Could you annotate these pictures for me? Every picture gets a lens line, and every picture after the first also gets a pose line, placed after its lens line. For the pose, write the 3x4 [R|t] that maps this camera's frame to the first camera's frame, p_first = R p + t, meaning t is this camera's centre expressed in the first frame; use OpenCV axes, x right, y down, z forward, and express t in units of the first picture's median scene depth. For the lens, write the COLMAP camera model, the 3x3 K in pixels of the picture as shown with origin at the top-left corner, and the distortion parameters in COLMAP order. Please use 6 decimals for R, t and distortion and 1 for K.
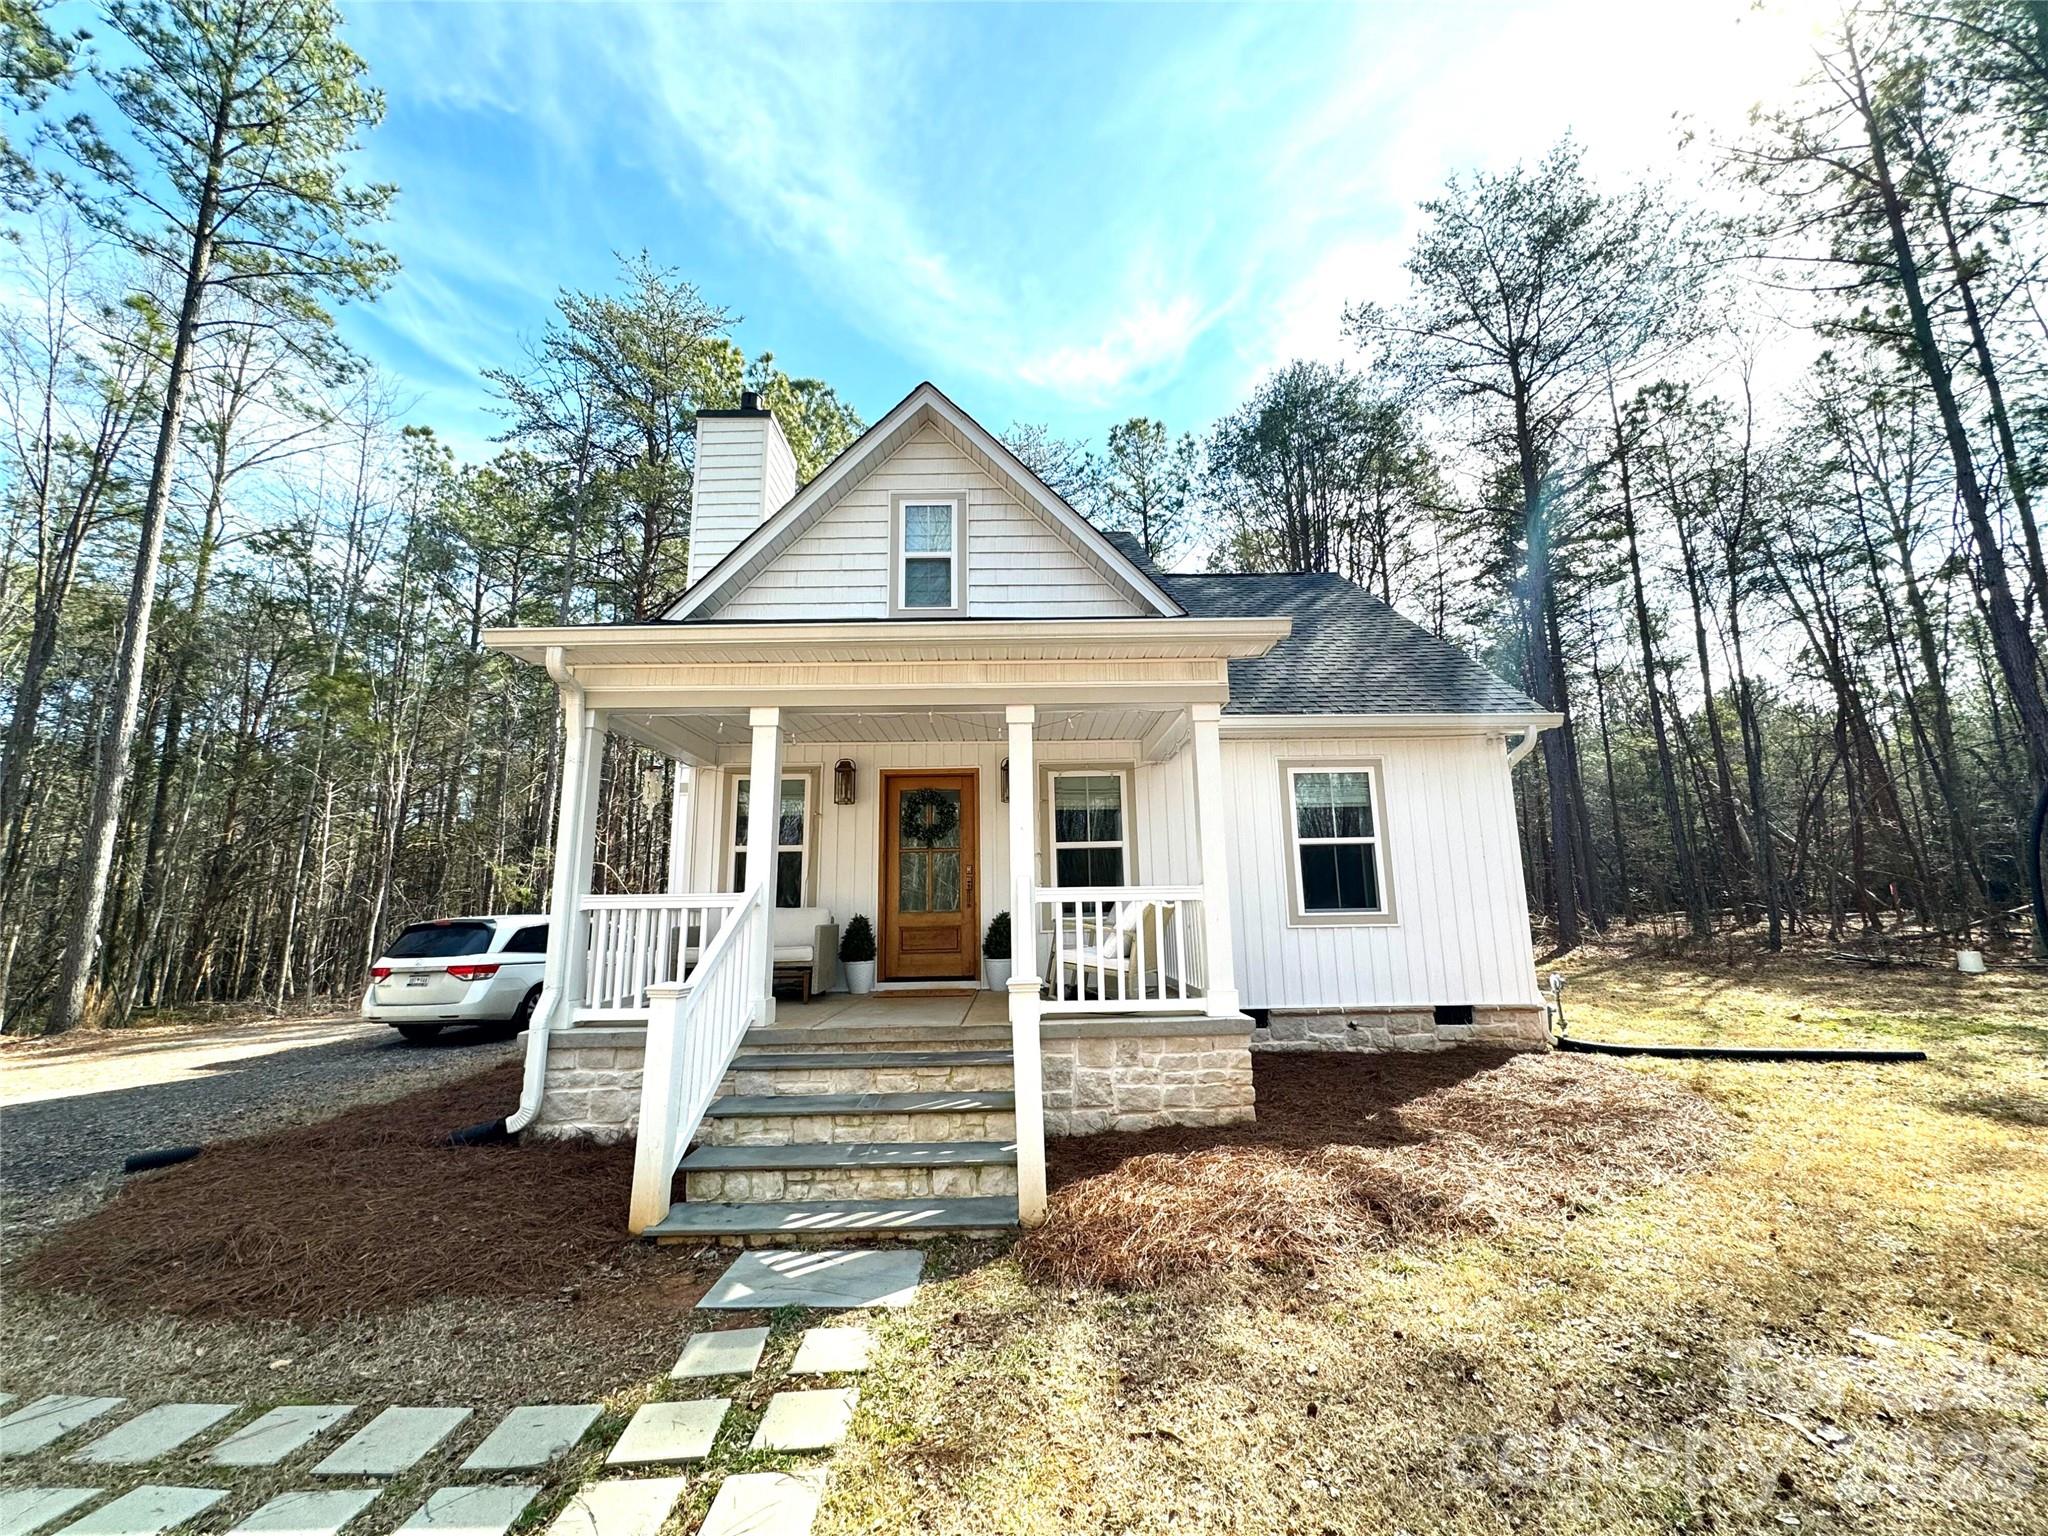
lens RADIAL K [[812.5, 0, 1024.0], [0, 812.5, 764.3], [0, 0, 1]] dist [-0.001337, -0.000195]
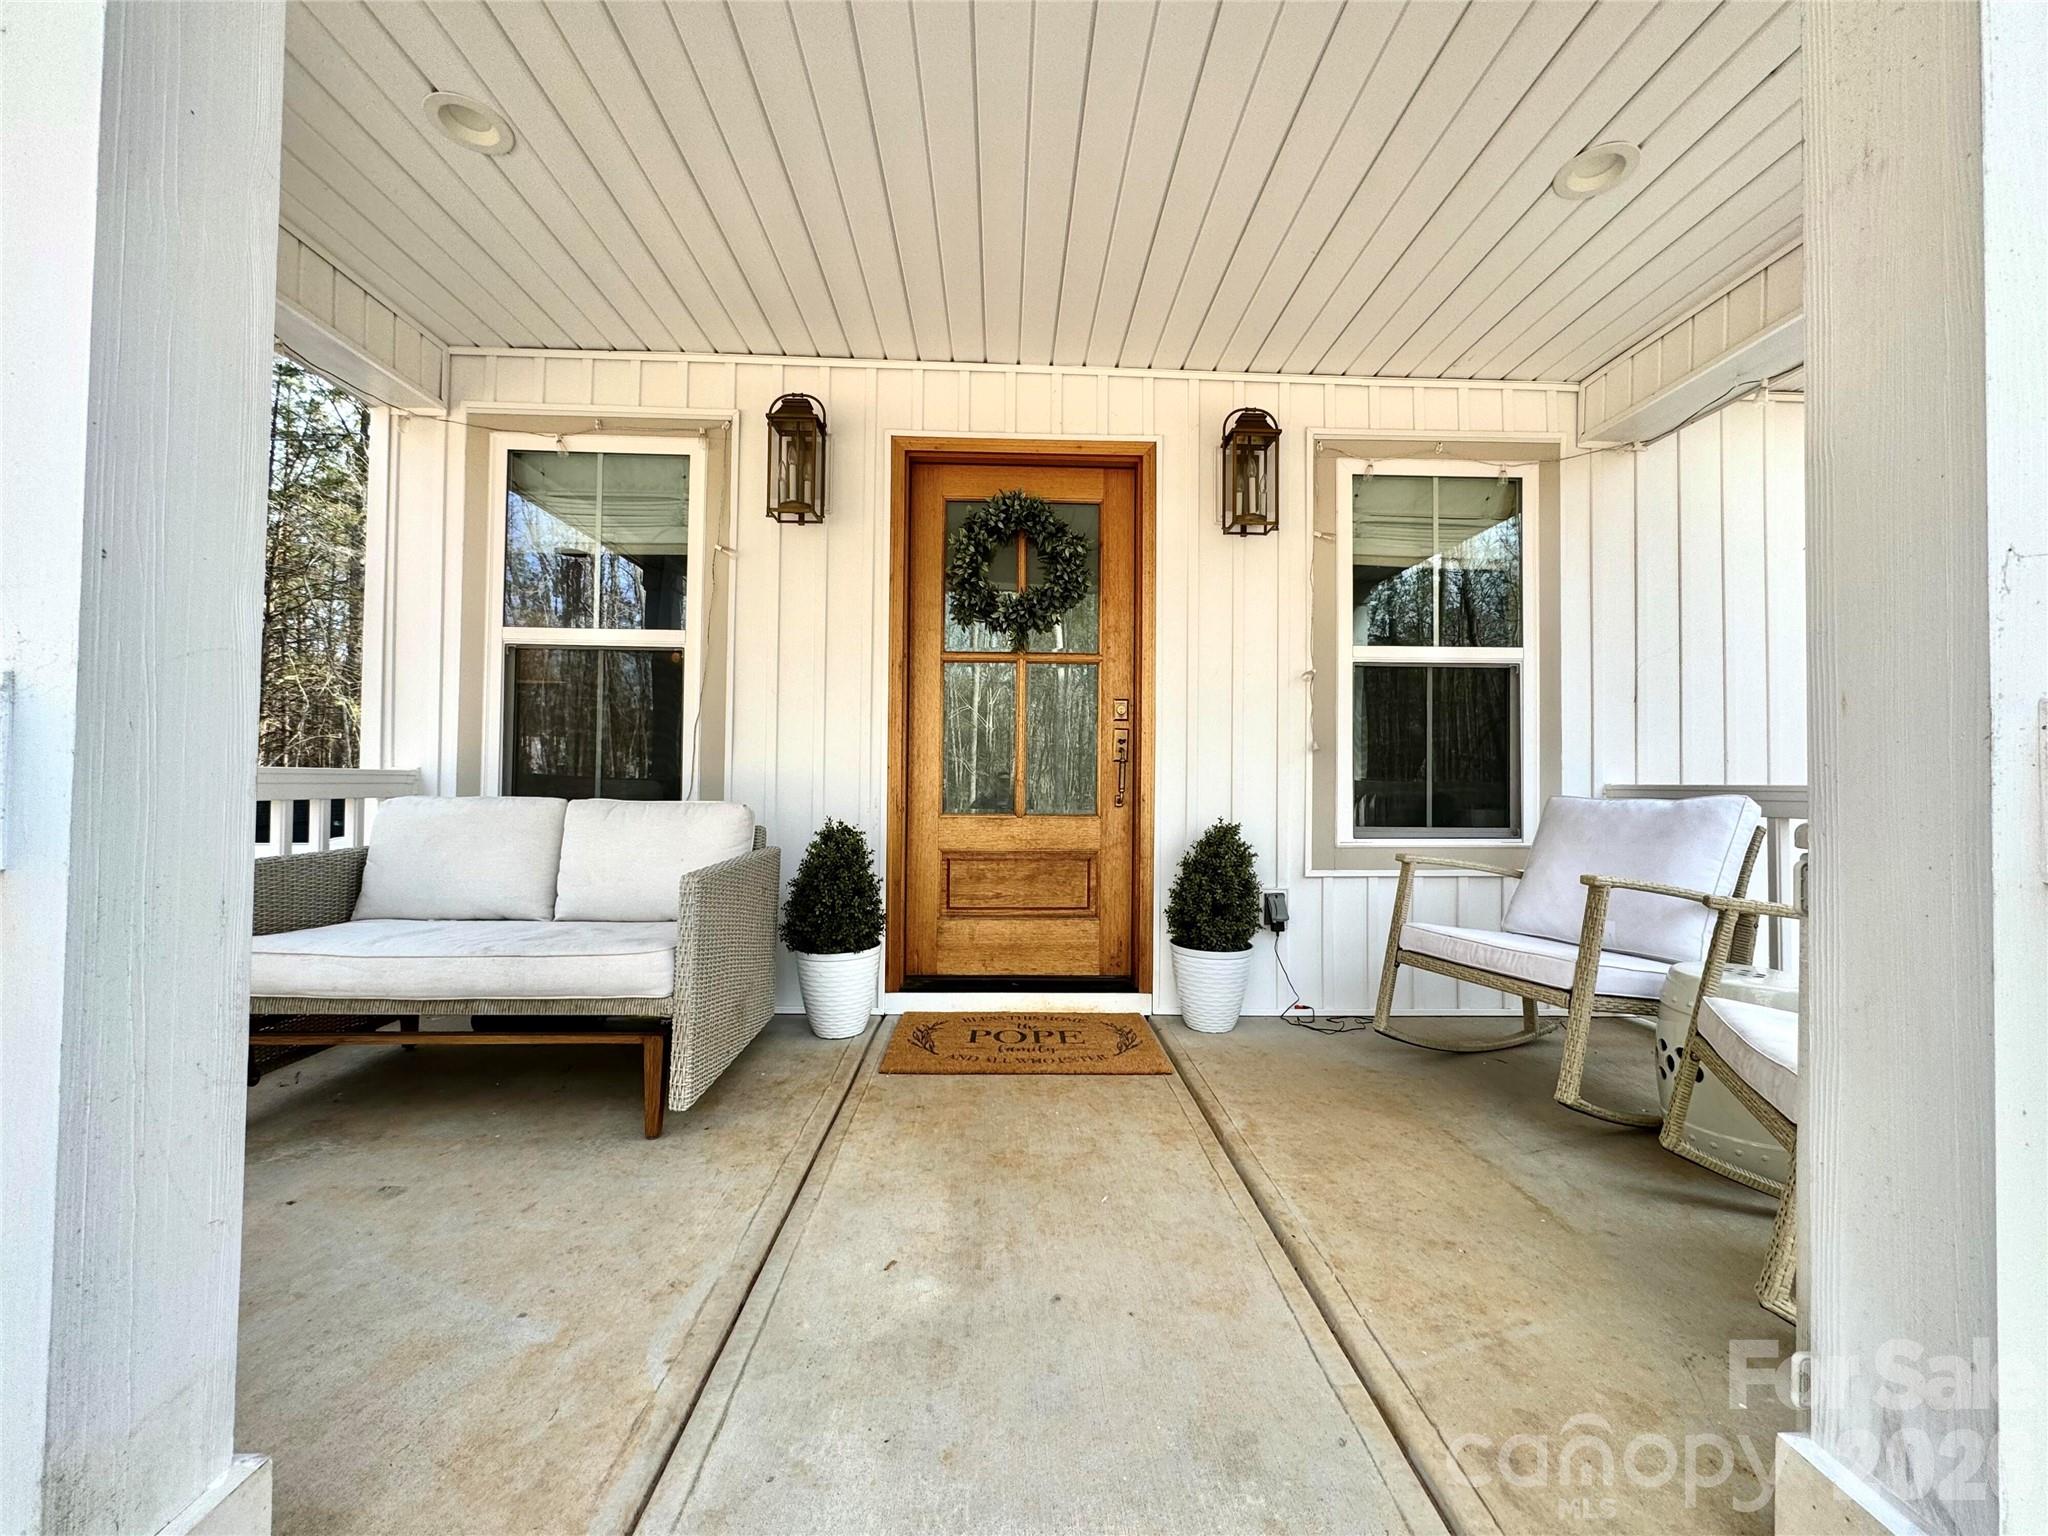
lens RADIAL K [[812.5, 0, 1024.0], [0, 812.5, 764.3], [0, 0, 1]] dist [-0.001337, -0.000195]
pose [[0.999320, 0.029565, 0.022019, -0.123821], [-0.032769, 0.986045, 0.163222, 0.094704], [-0.016887, -0.163833, 0.986344, 0.623469]]
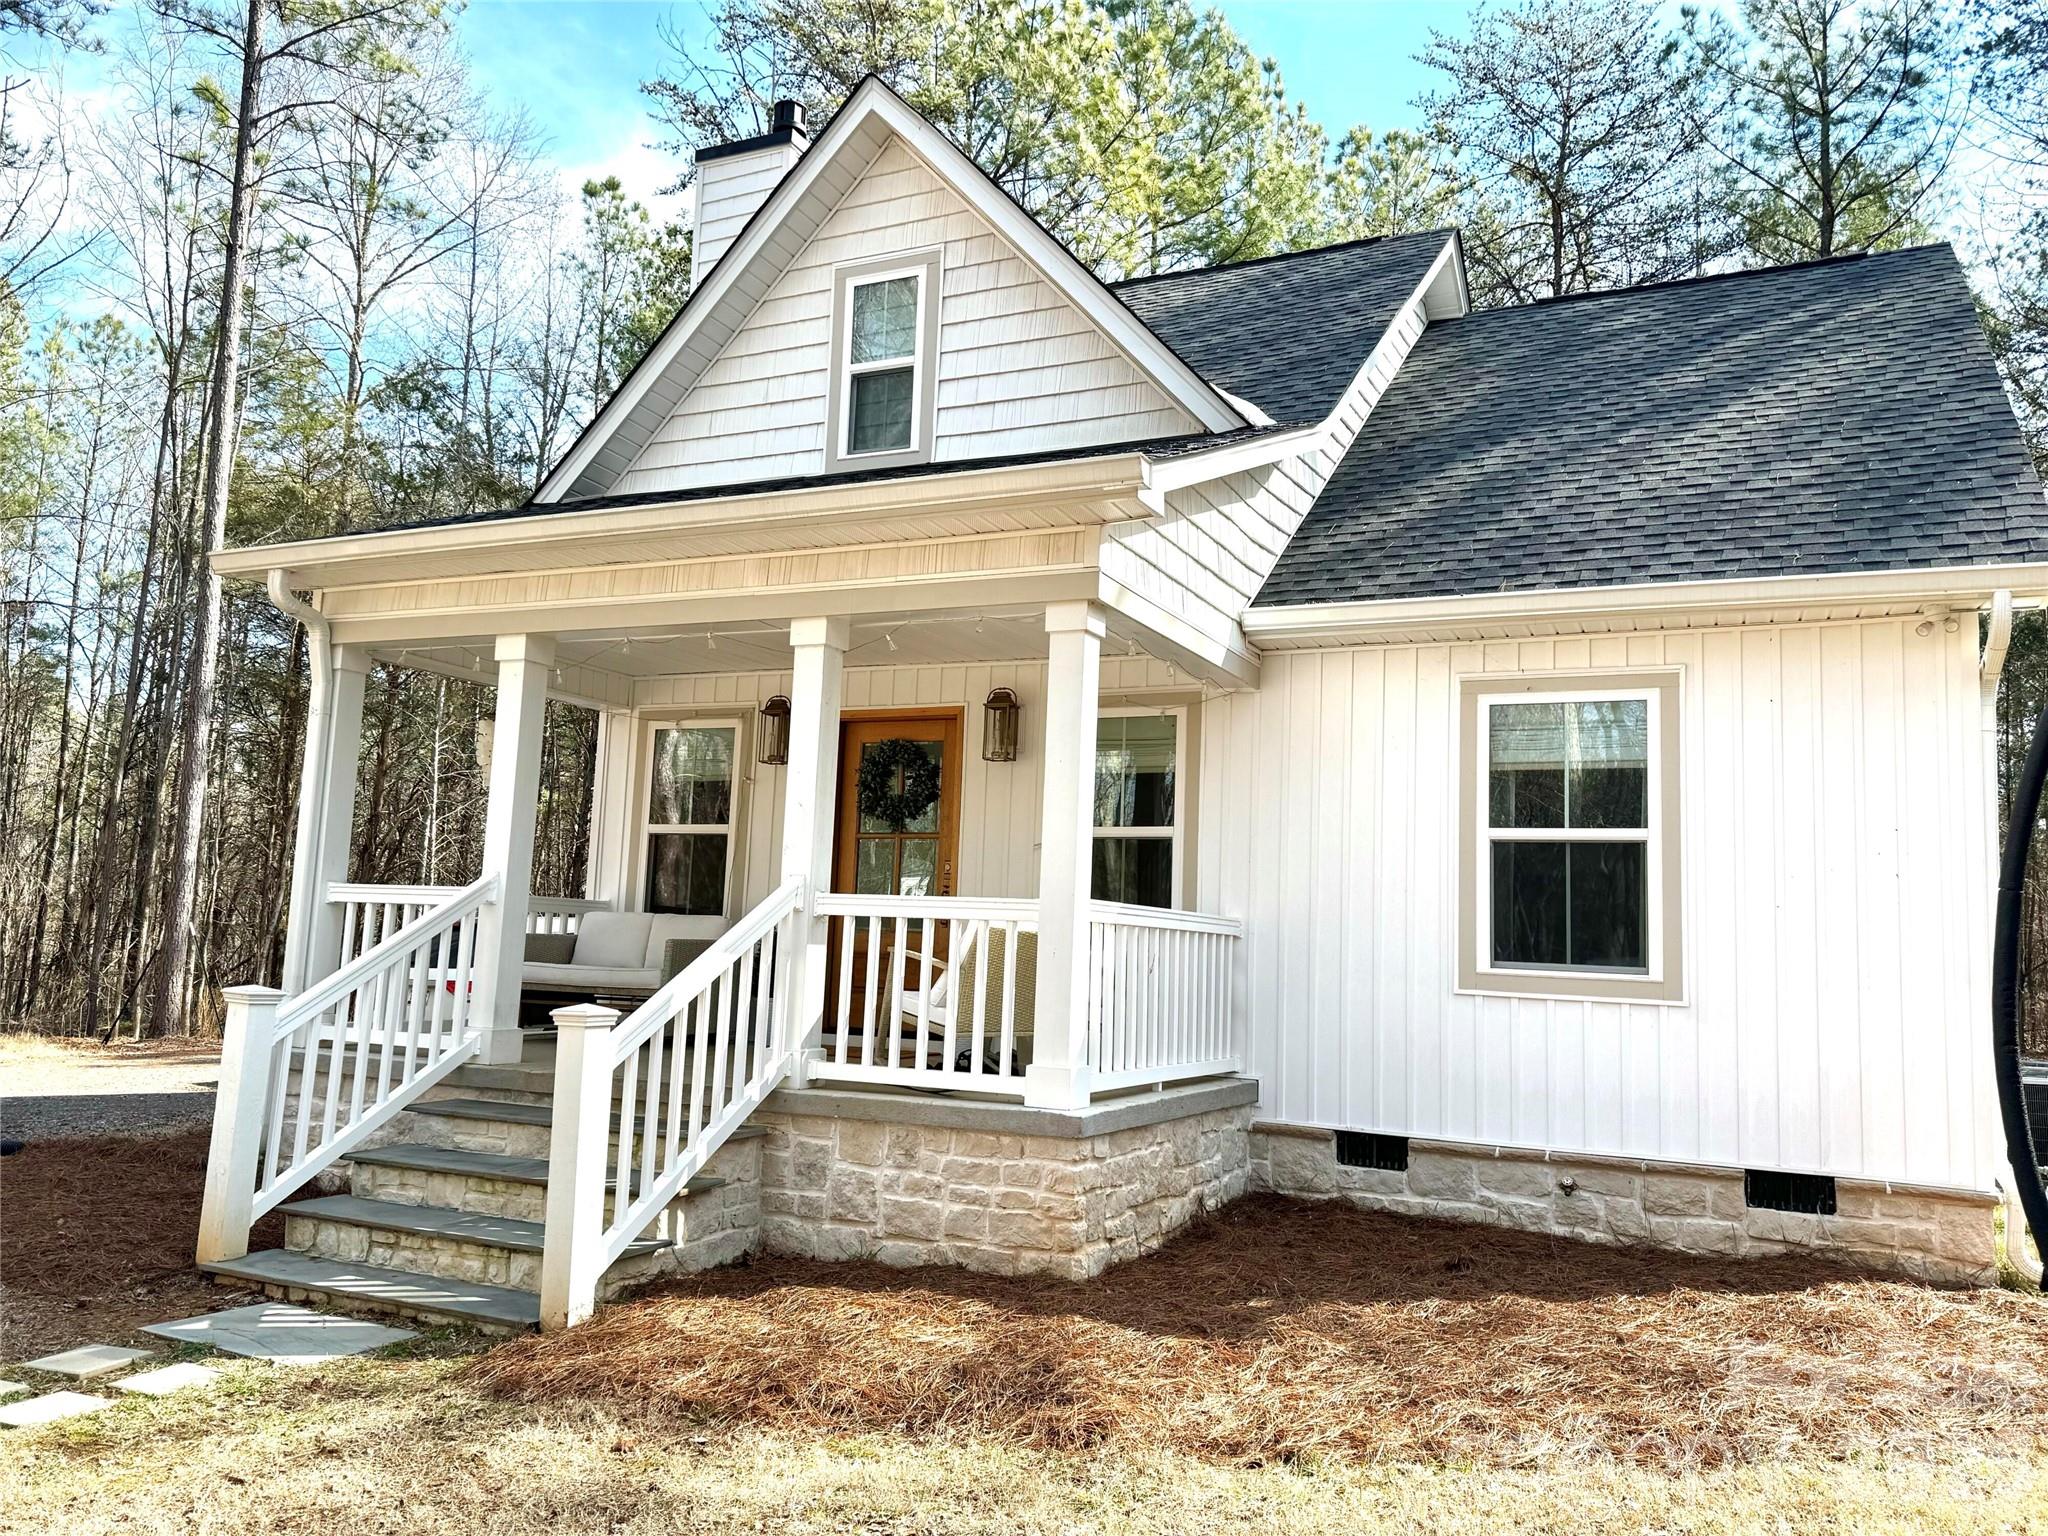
lens RADIAL K [[1538.4, 0, 1030.0], [0, 1538.4, 775.5], [0, 0, 1]] dist [0.146885, -0.251044]
pose [[0.895769, 0.002778, -0.444512, 0.528829], [0.026319, 0.997895, 0.059273, -0.011060], [0.443741, -0.064794, 0.893810, -0.036830]]
